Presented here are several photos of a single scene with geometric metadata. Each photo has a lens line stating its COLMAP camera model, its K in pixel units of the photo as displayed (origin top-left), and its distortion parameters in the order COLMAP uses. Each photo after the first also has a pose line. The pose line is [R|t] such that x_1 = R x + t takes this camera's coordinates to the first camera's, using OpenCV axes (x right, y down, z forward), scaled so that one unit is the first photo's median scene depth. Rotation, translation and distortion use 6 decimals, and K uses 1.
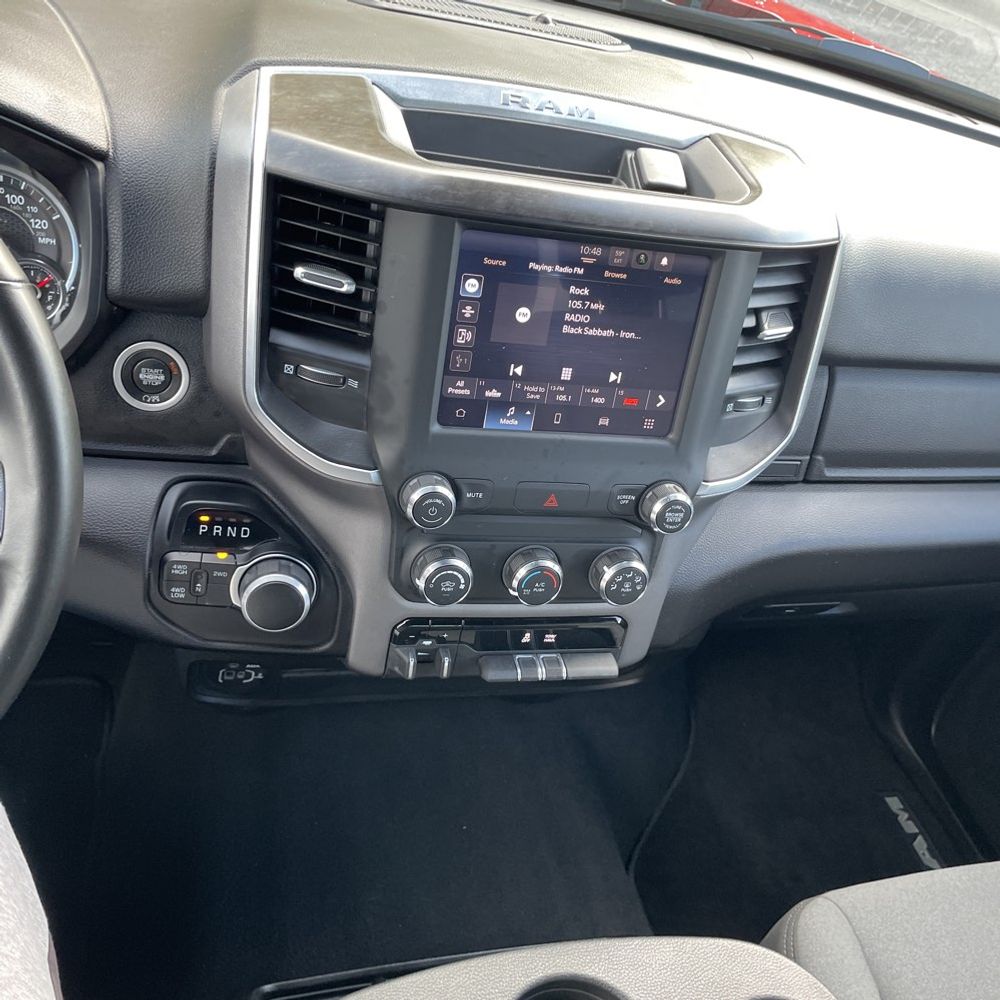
lens RADIAL K [[1040.7, 0, 482.7], [0, 1040.7, 511.3], [0, 0, 1]] dist [0.055673, -0.037446]
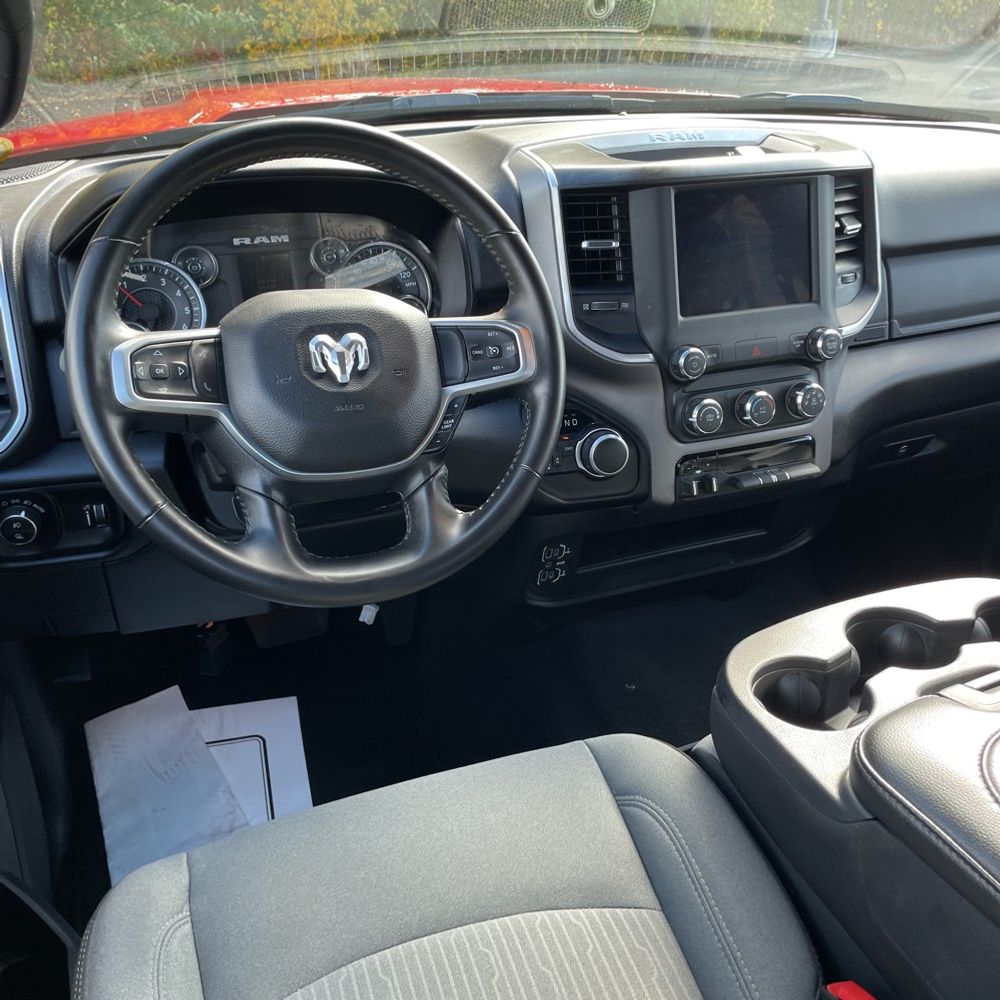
lens RADIAL K [[1040.7, 0, 482.7], [0, 1040.7, 511.3], [0, 0, 1]] dist [0.055673, -0.037446]
pose [[0.965053, -0.258273, 0.044359, -0.447077], [0.261960, 0.946247, -0.189717, 0.392633], [0.007024, 0.194707, 0.980836, -0.493031]]
